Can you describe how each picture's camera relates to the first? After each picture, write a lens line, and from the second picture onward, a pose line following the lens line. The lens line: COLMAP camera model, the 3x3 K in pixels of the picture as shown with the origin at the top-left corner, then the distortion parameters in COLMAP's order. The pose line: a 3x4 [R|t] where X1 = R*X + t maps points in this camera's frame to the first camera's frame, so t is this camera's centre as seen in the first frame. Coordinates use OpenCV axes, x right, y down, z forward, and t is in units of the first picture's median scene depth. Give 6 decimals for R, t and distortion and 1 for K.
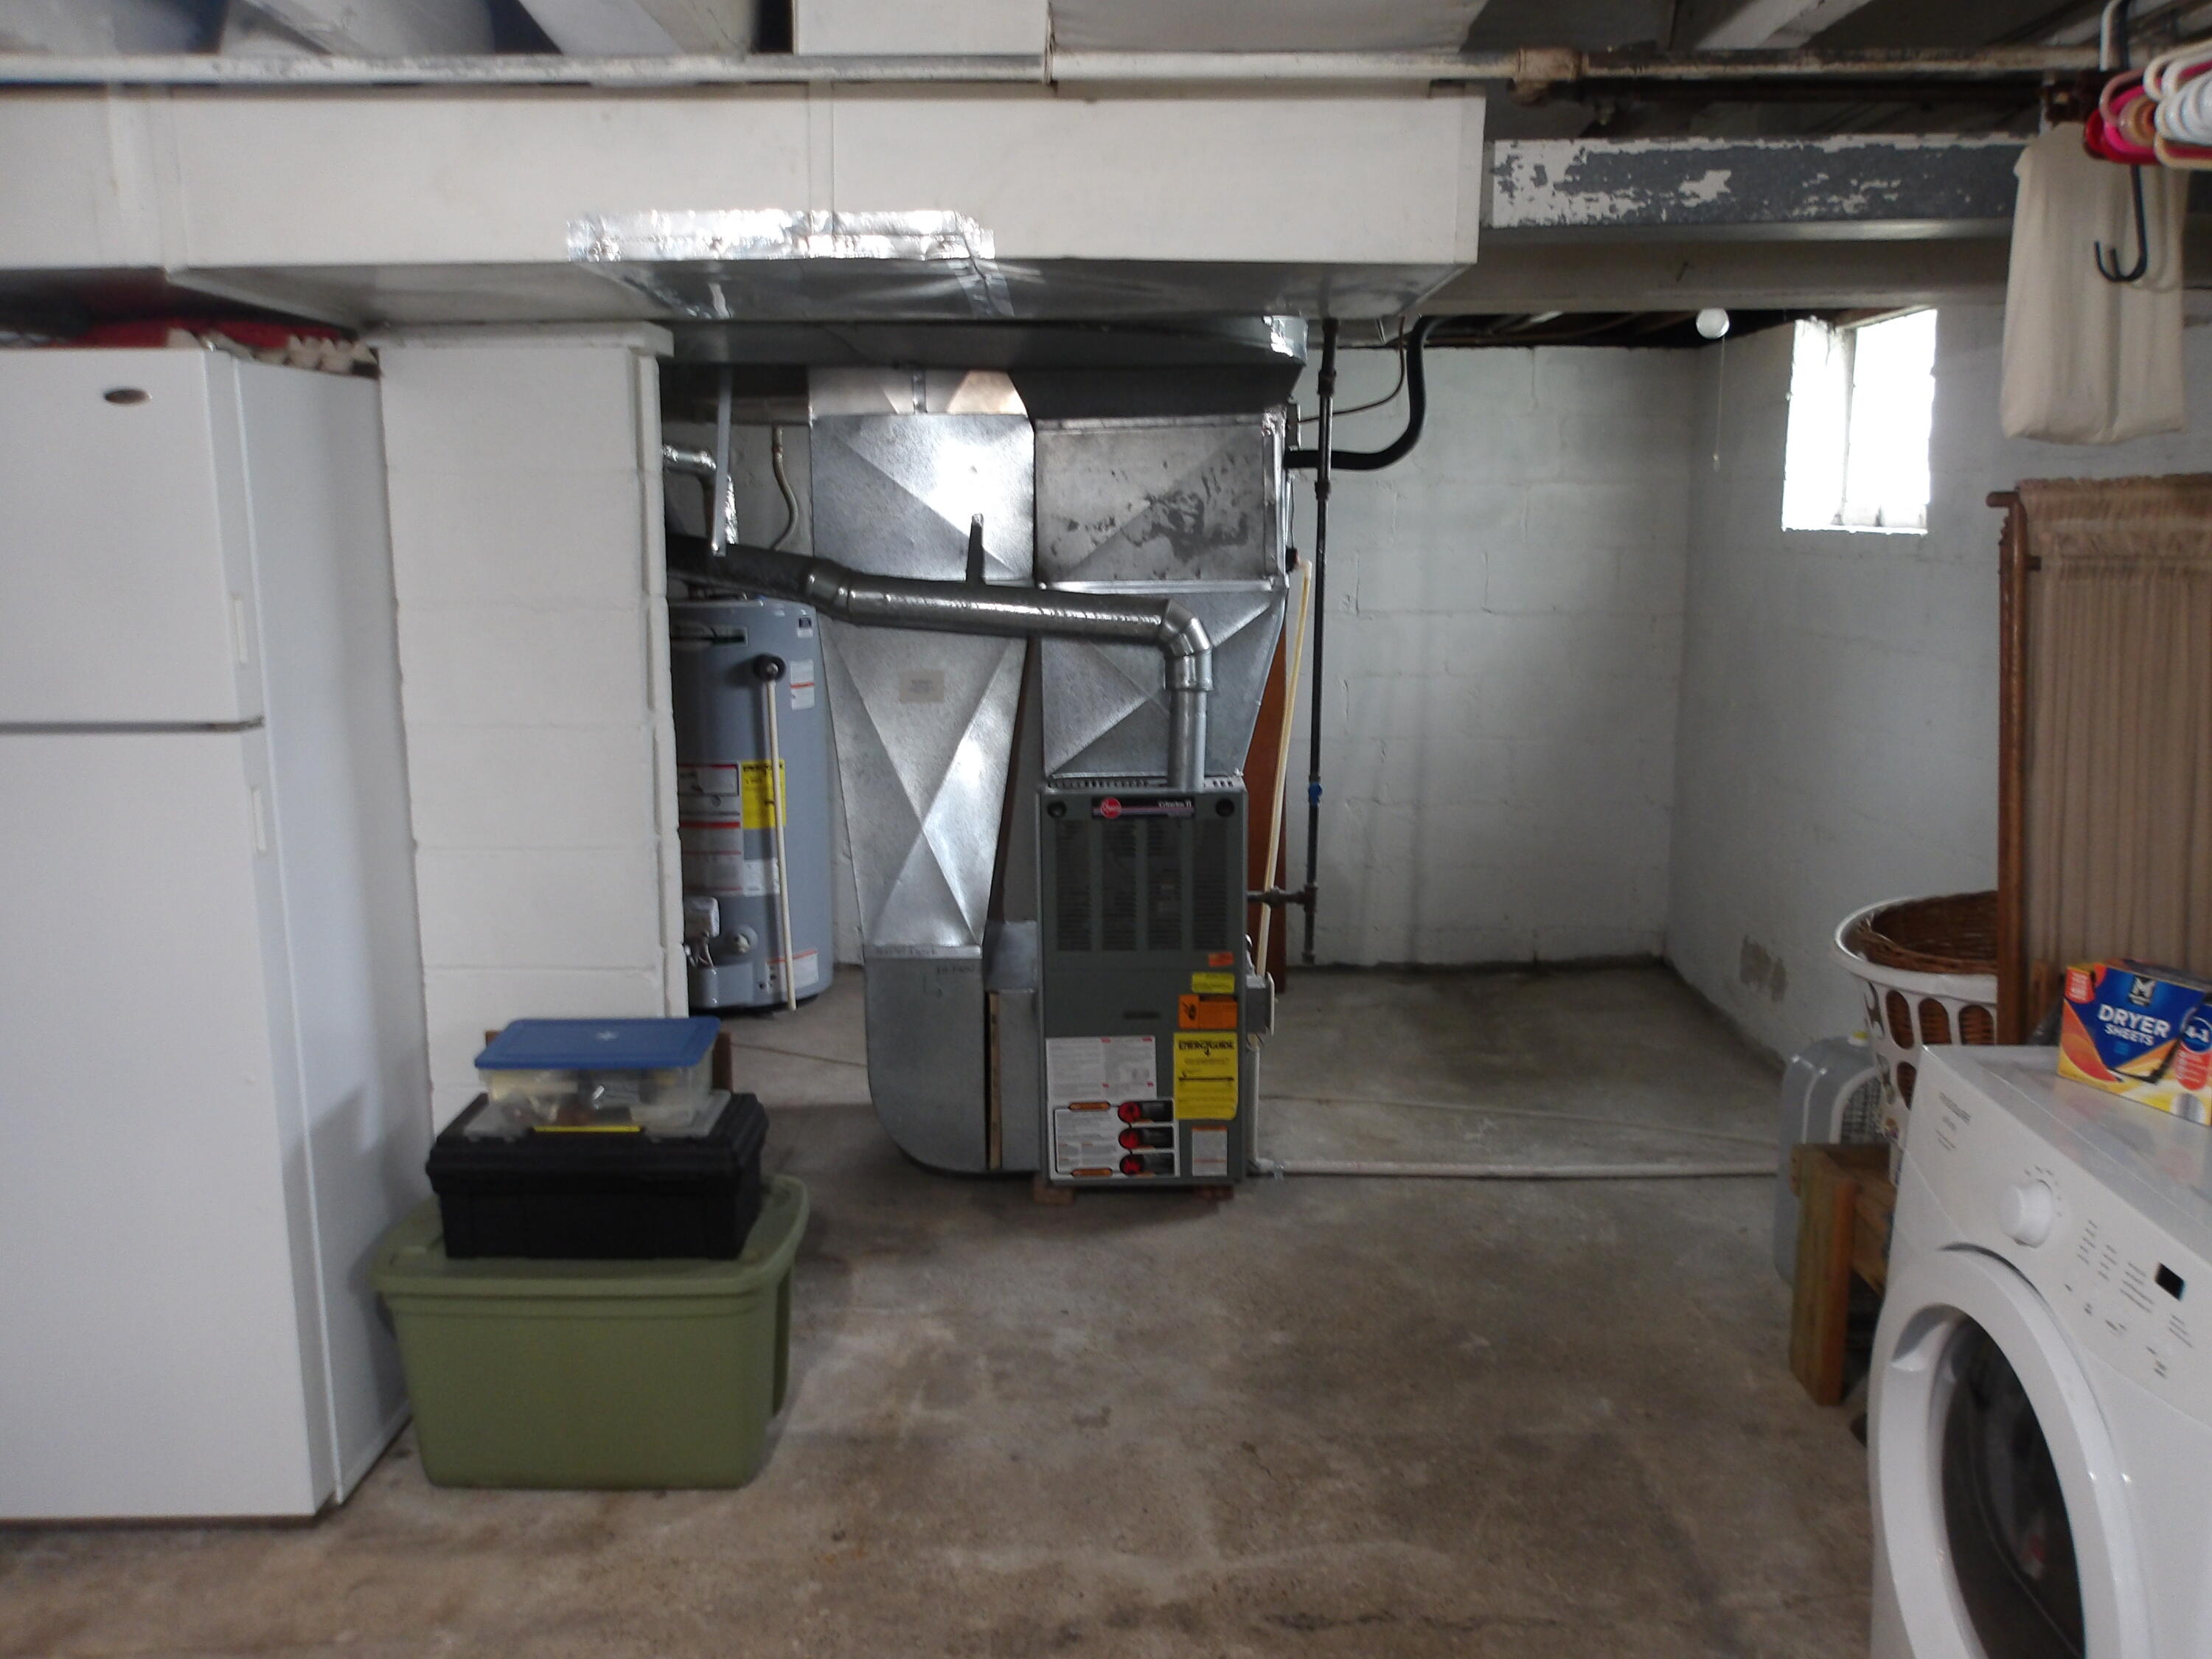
lens RADIAL K [[1751.5, 0, 1107.3], [0, 1751.5, 813.7], [0, 0, 1]] dist [0.000988, -0.014599]
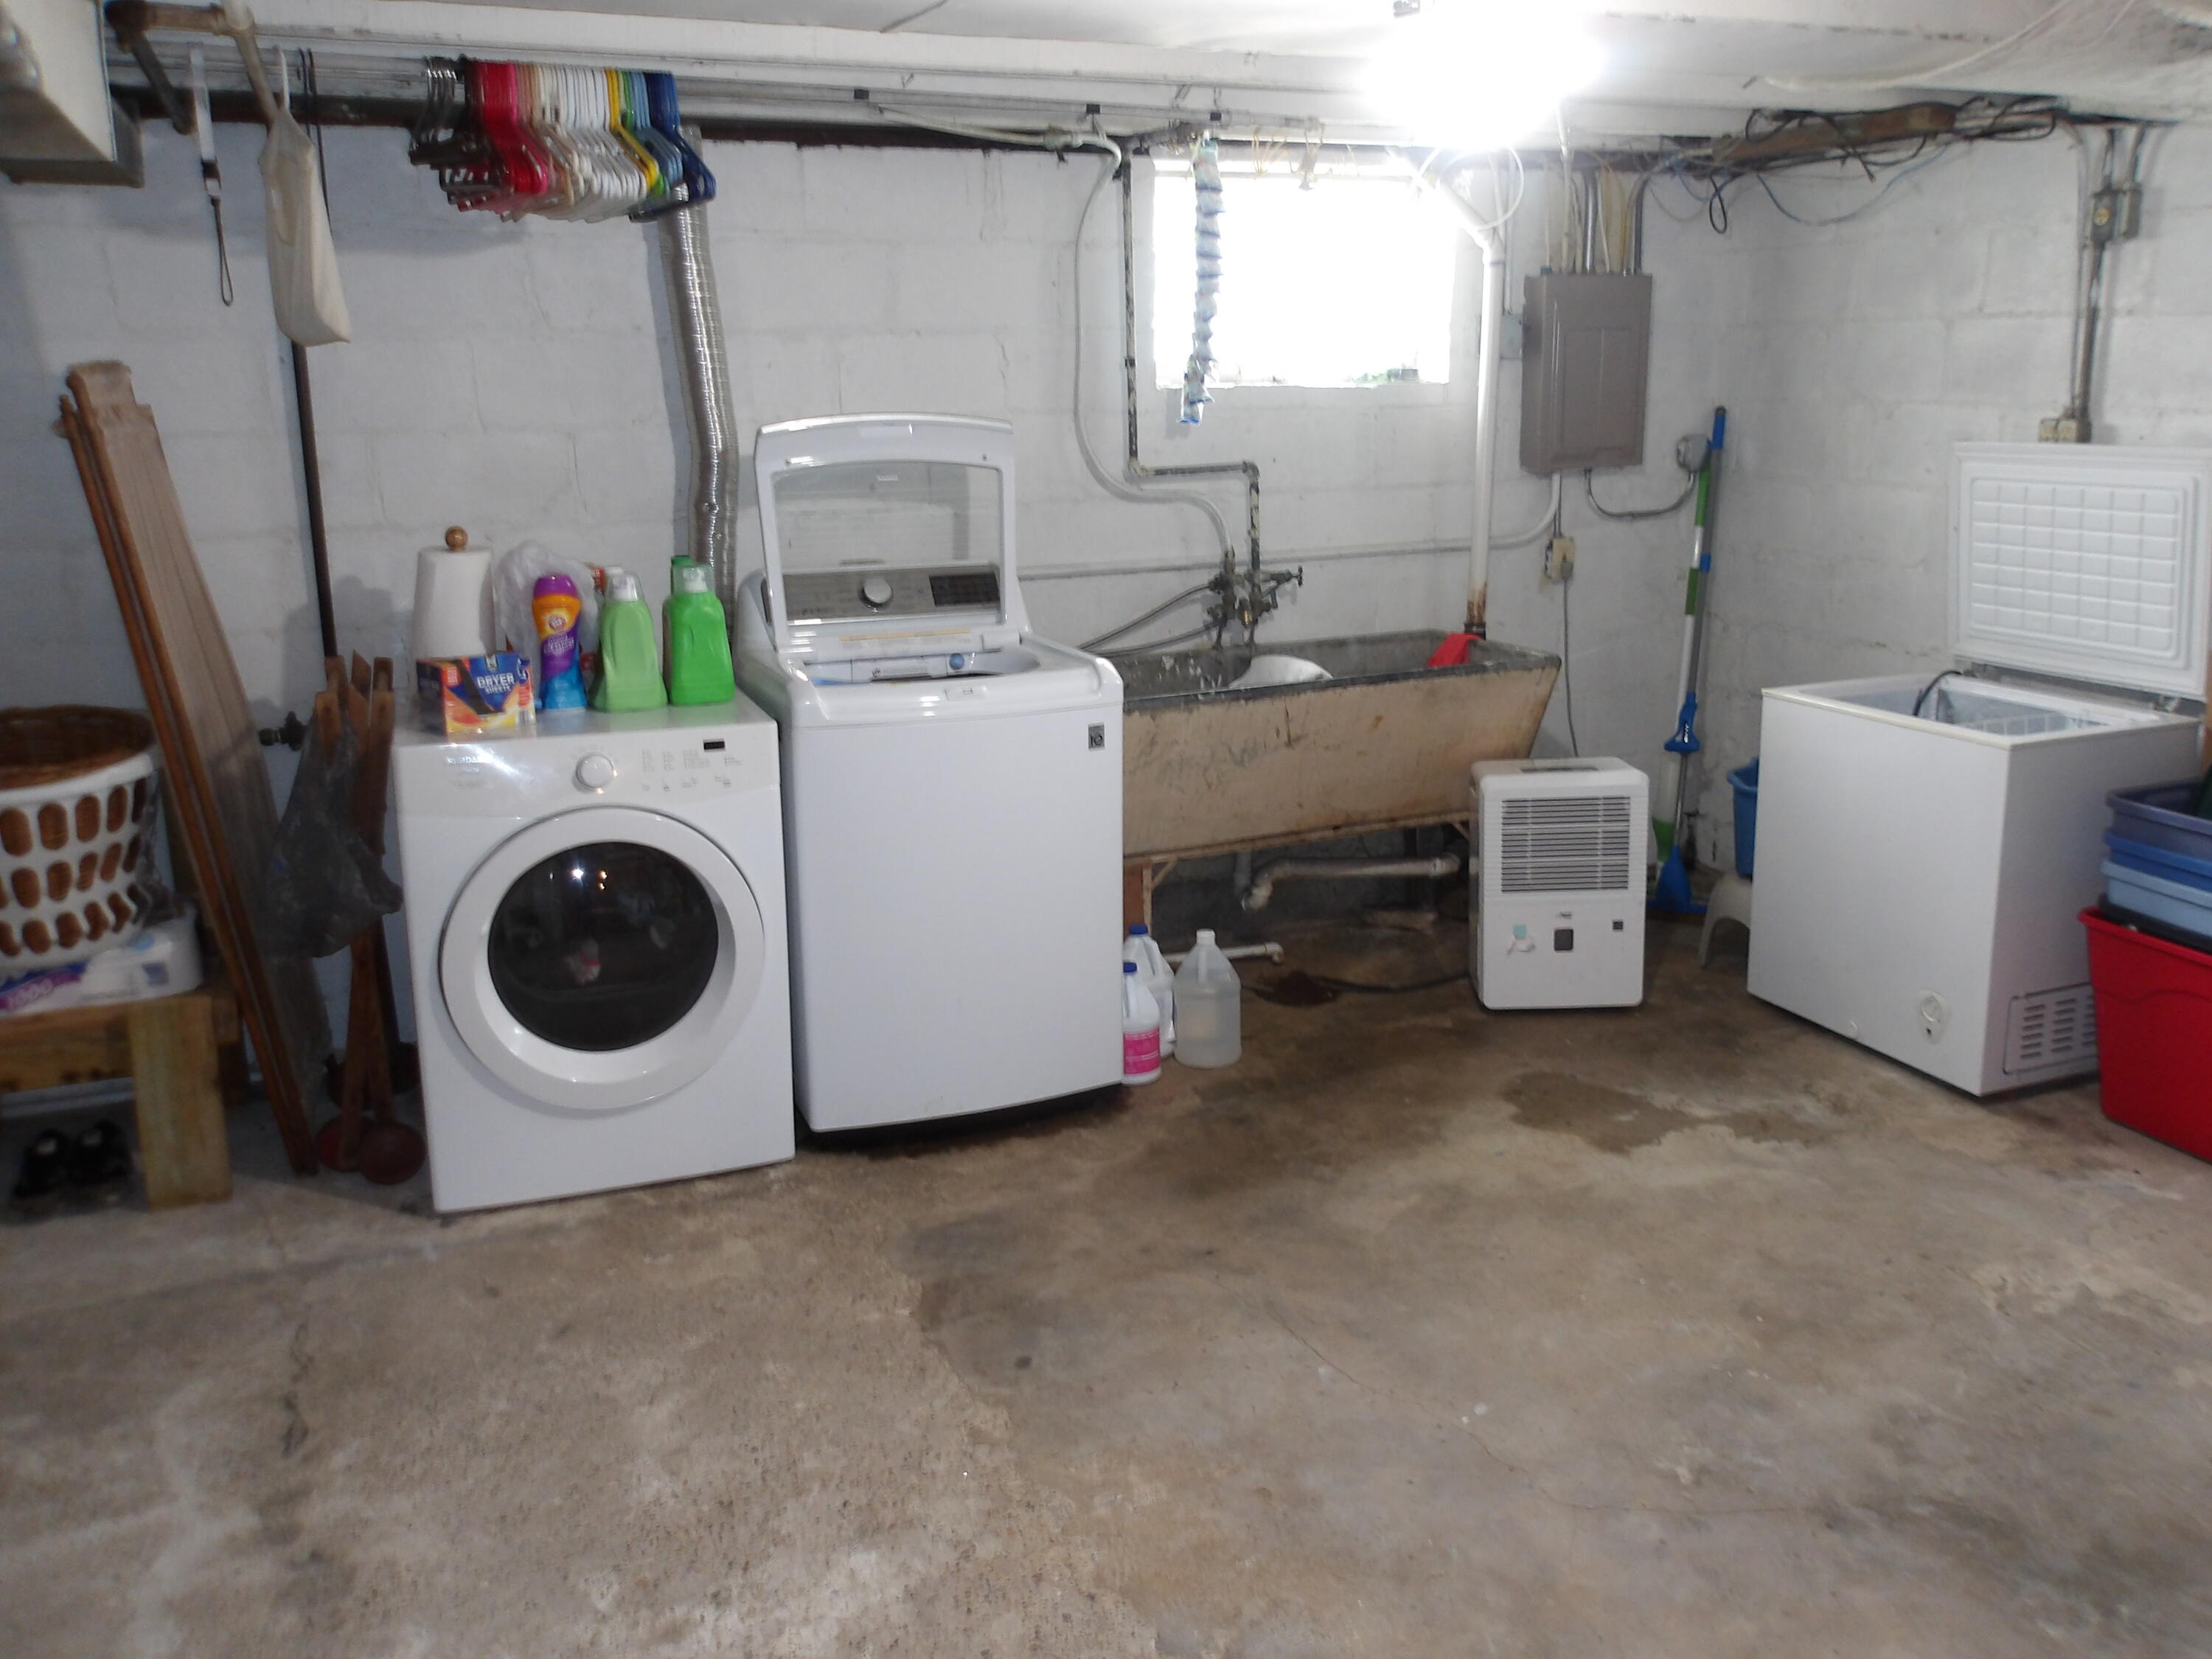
lens RADIAL K [[1751.5, 0, 1107.3], [0, 1751.5, 813.7], [0, 0, 1]] dist [0.000988, -0.014599]
pose [[-0.381834, -0.212628, 0.899440, -0.926992], [0.167497, 0.941142, 0.293593, -0.124779], [-0.908927, 0.262757, -0.323745, 0.764662]]
